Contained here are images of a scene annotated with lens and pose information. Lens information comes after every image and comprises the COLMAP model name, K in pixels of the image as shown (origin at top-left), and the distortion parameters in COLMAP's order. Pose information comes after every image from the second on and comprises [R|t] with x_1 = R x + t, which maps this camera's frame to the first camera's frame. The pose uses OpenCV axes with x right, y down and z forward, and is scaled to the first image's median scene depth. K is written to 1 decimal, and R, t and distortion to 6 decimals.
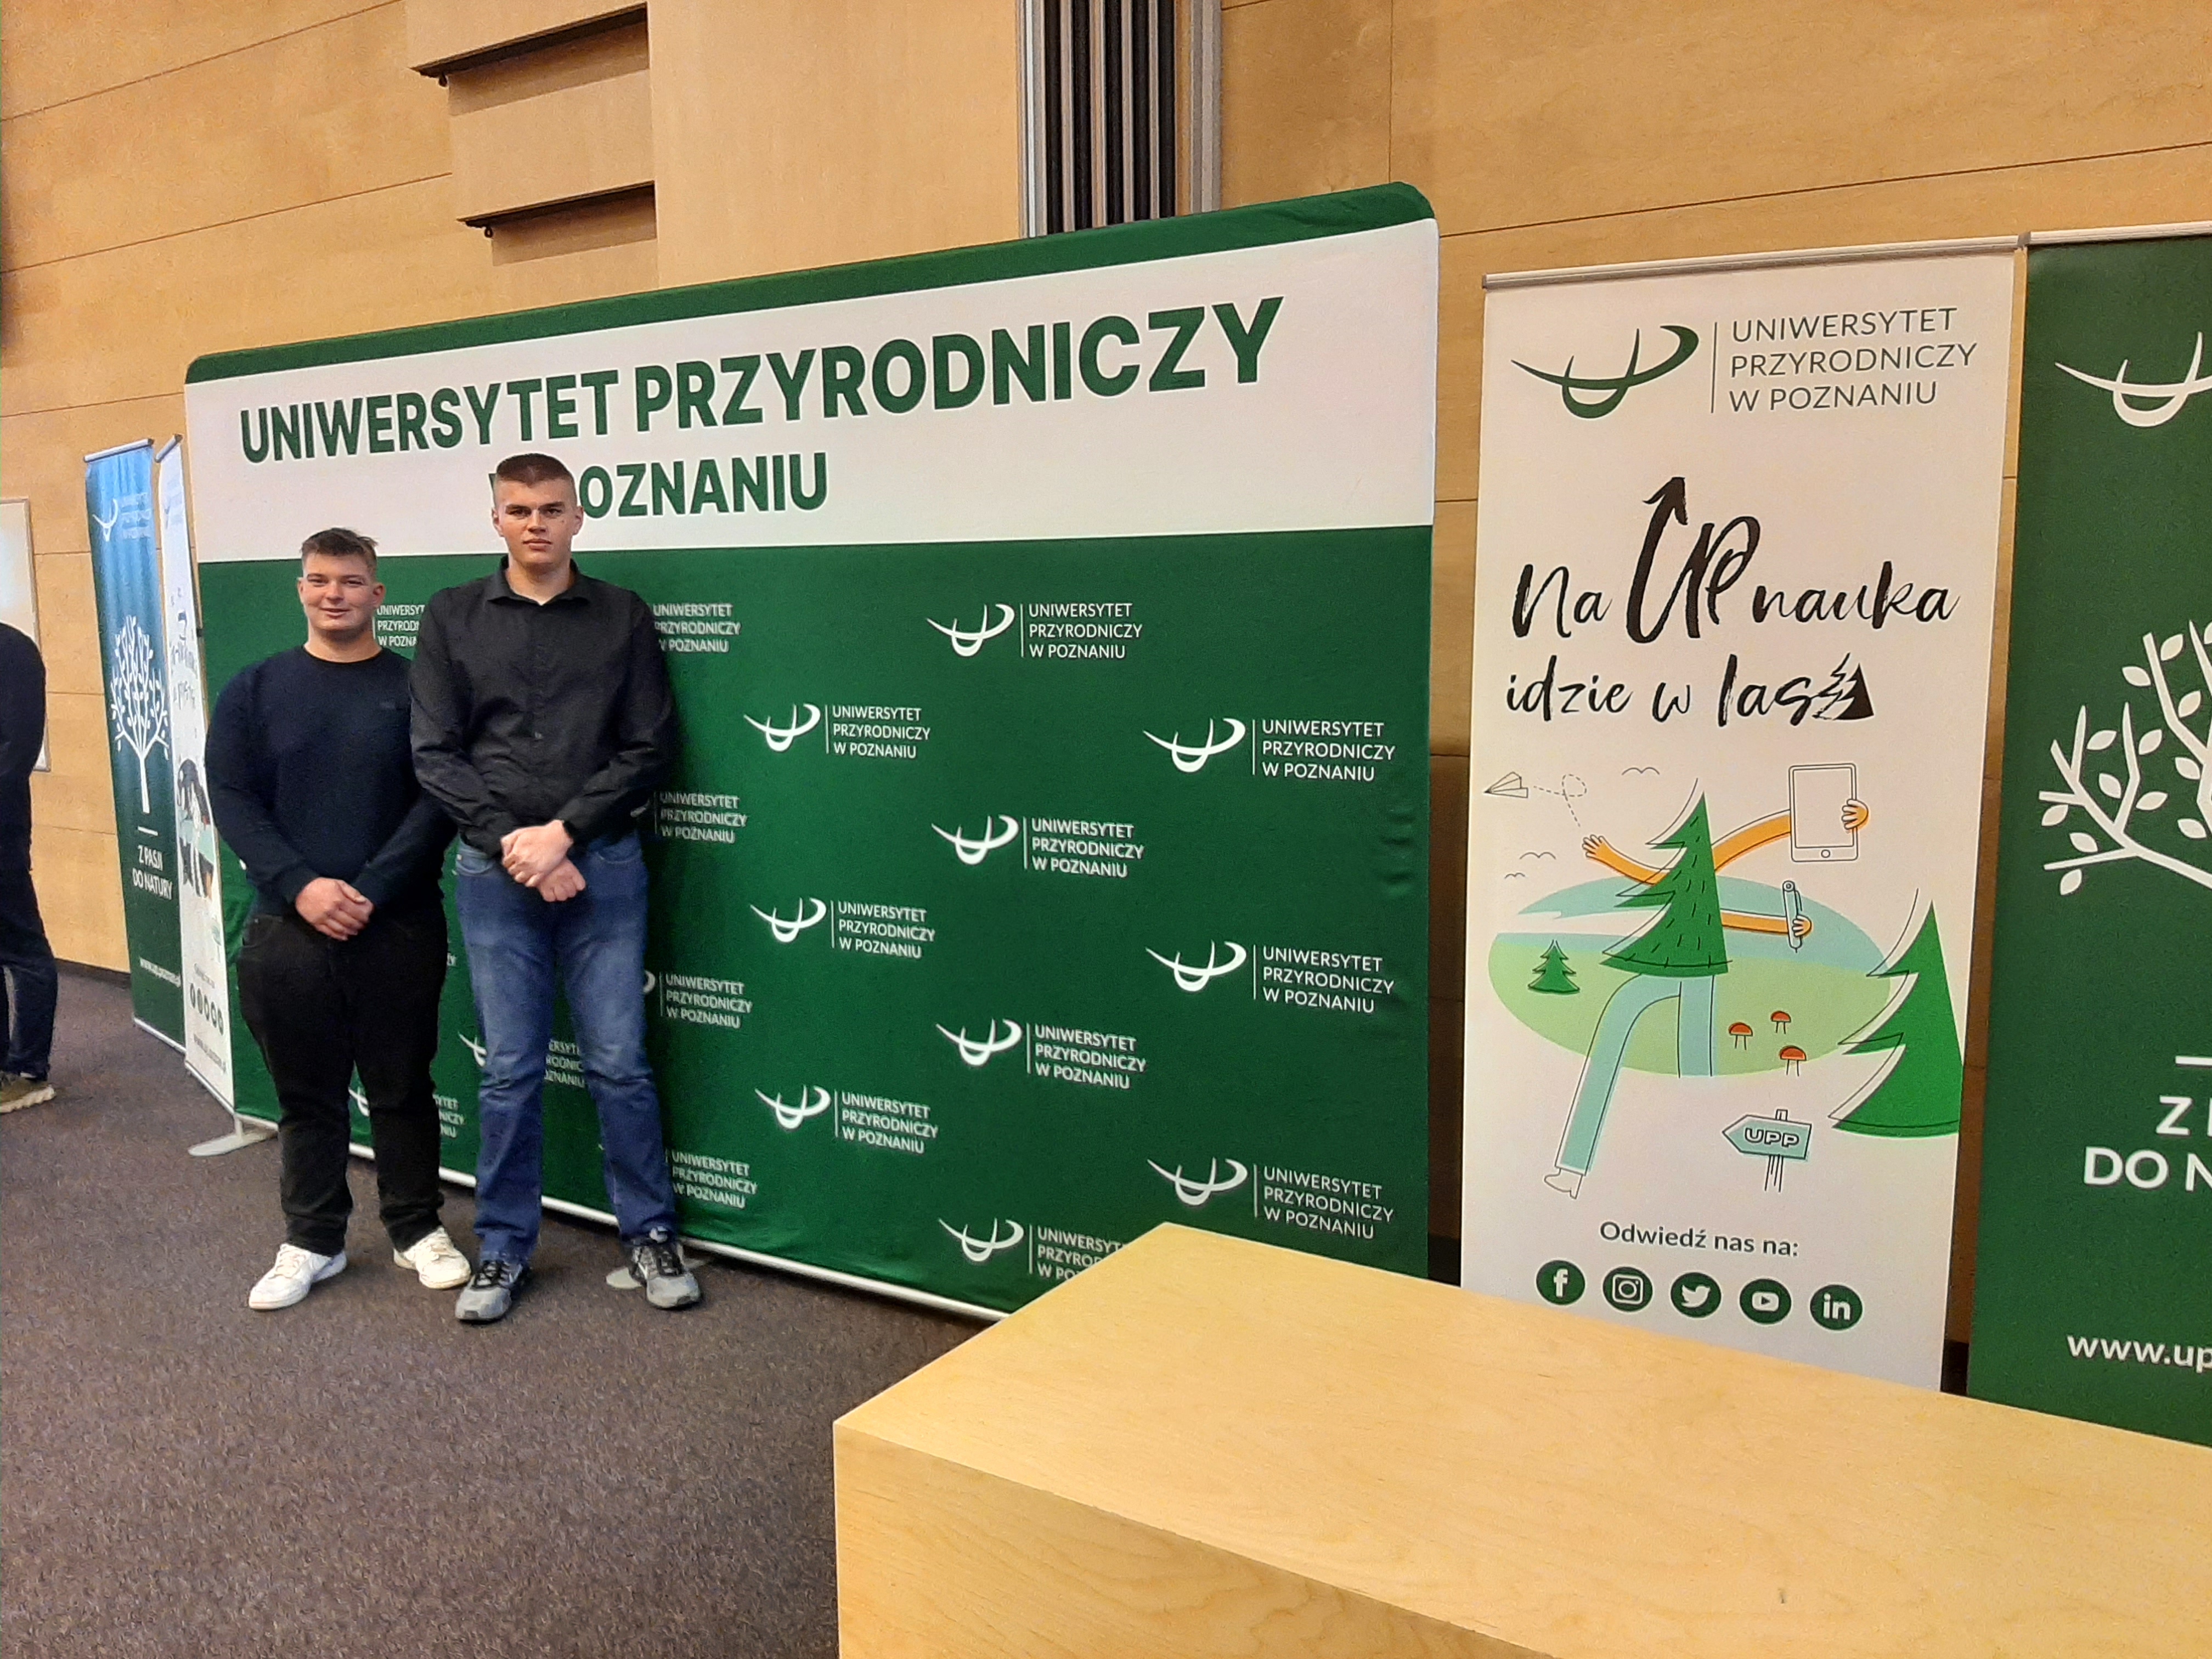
lens RADIAL K [[1679.2, 0, 1121.7], [0, 1679.2, 836.3], [0, 0, 1]] dist [0.028585, -0.008824]
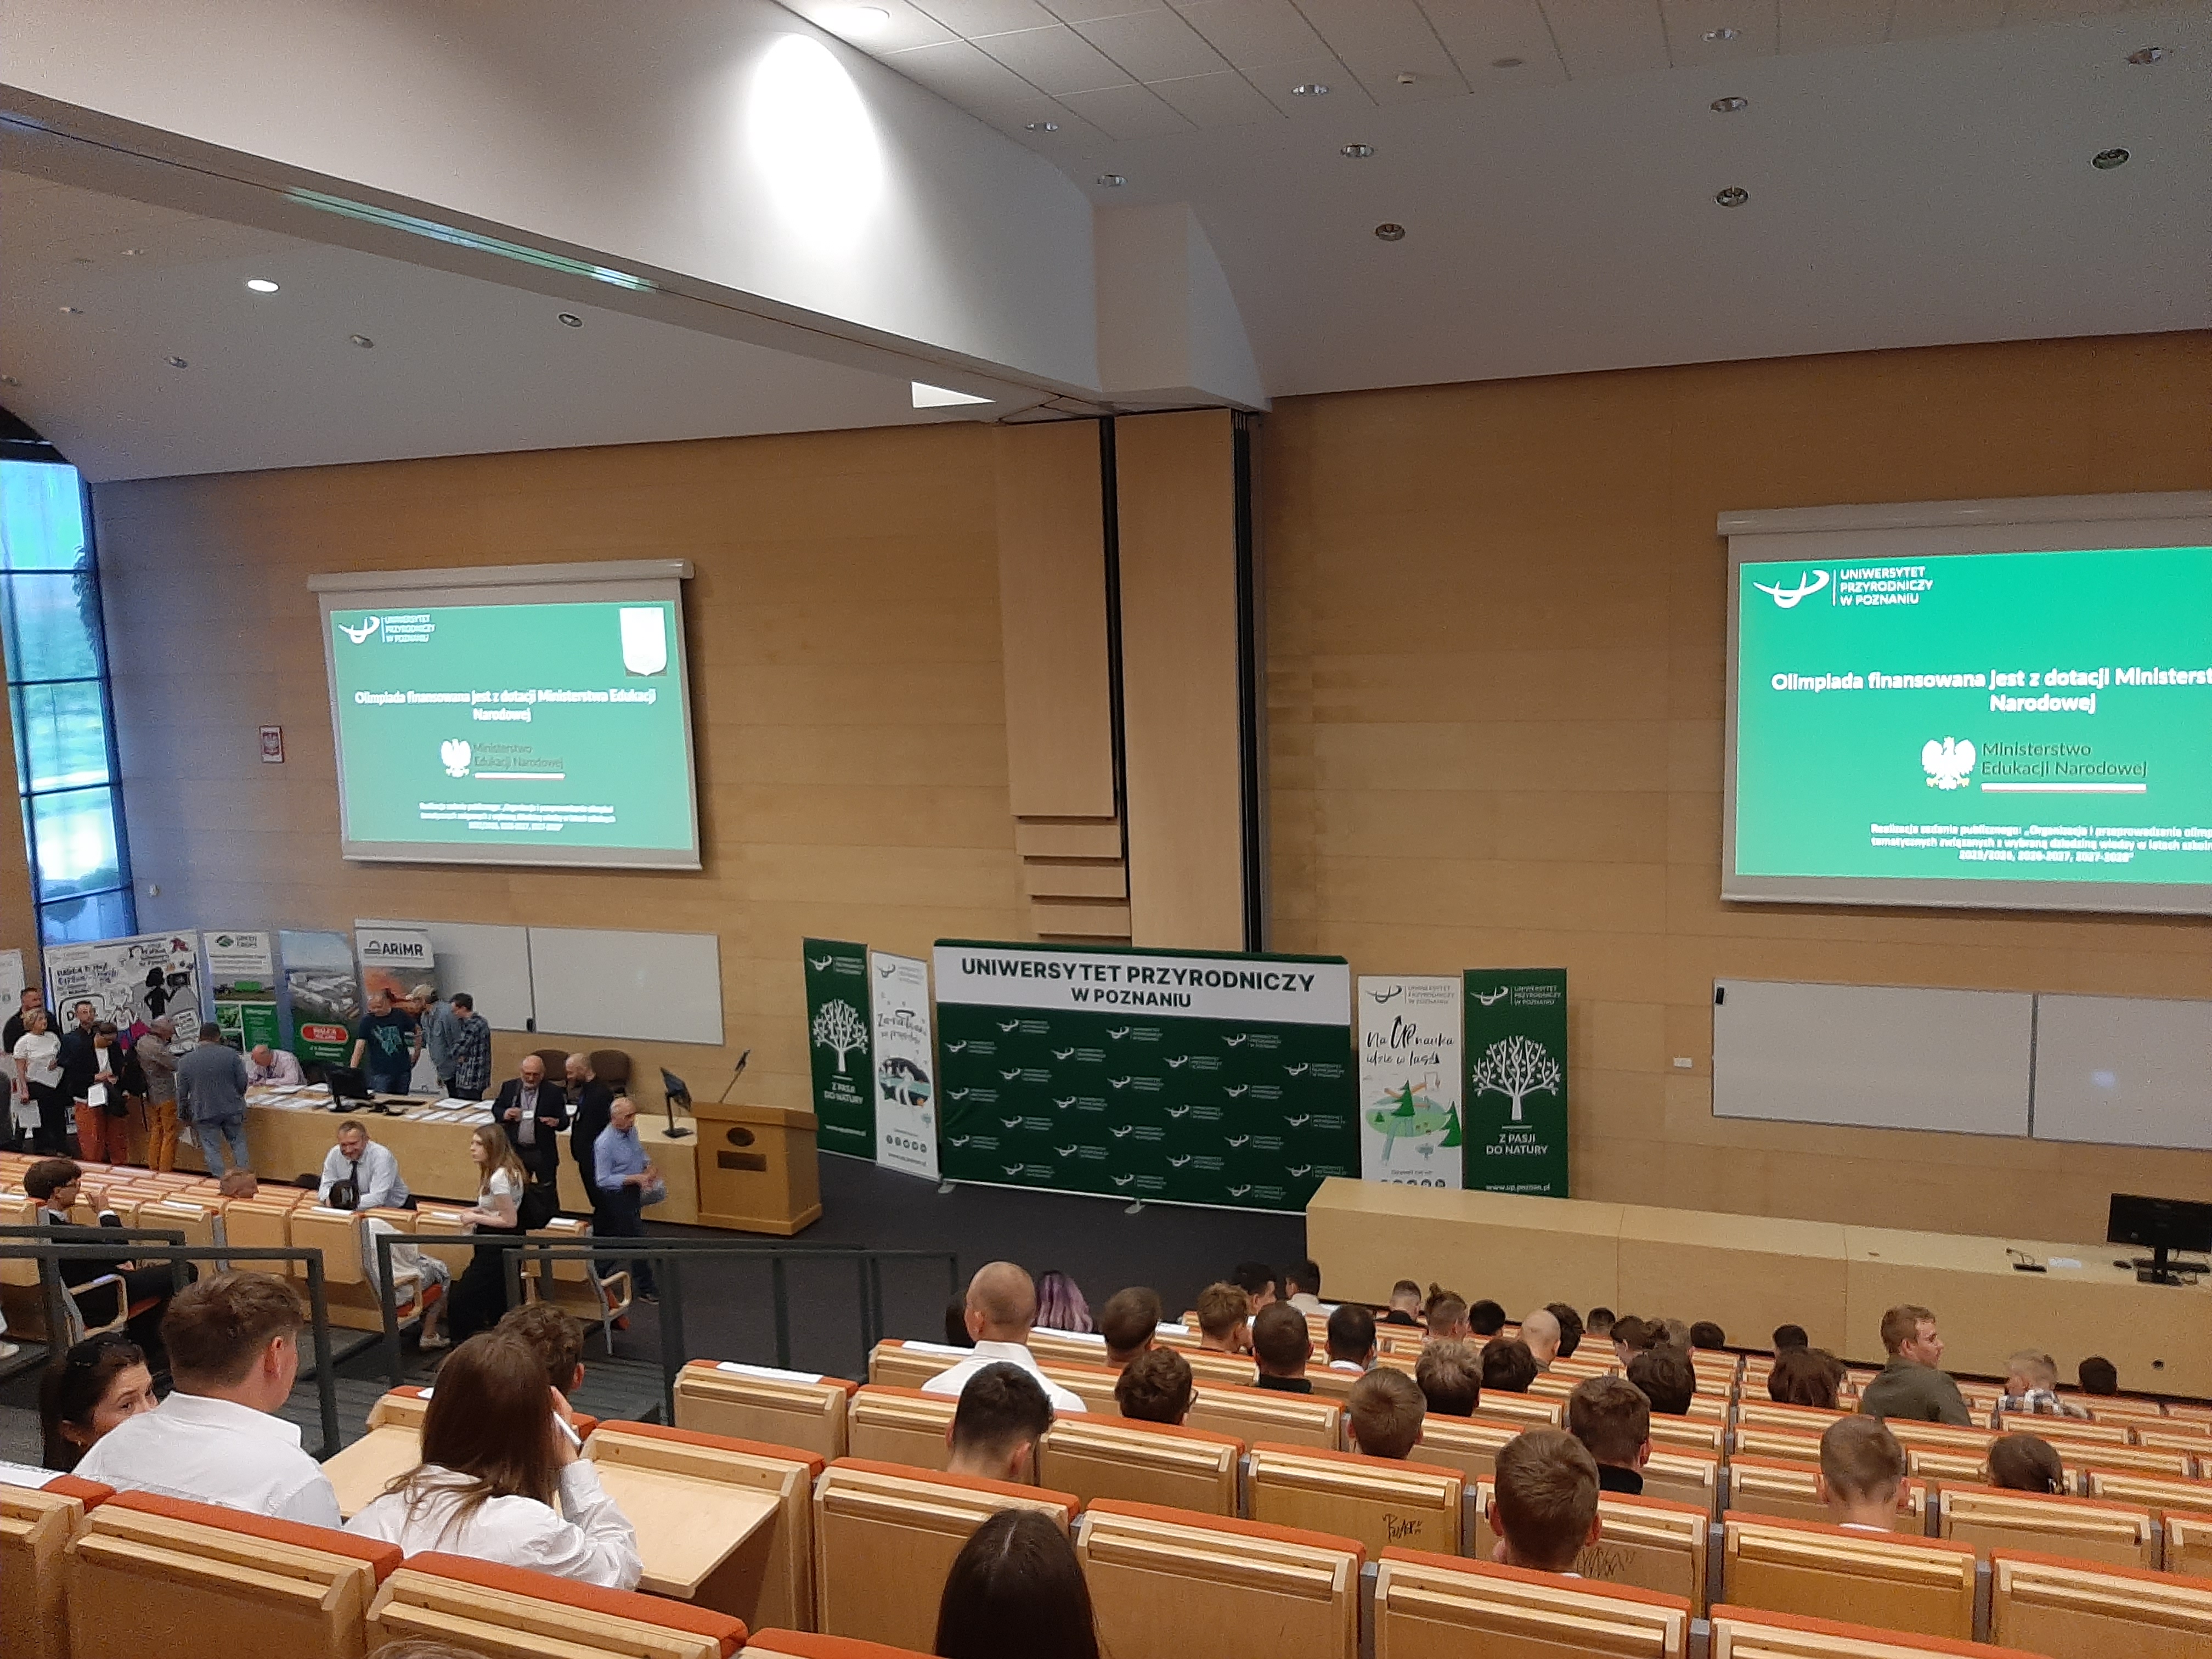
lens RADIAL K [[1679.2, 0, 1099.7], [0, 1679.2, 830.2], [0, 0, 1]] dist [0.028585, -0.008824]
pose [[0.983524, -0.049051, 0.173998, -1.072489], [0.052173, 0.998548, -0.013416, -0.581418], [-0.173087, 0.022273, 0.984655, -2.913615]]
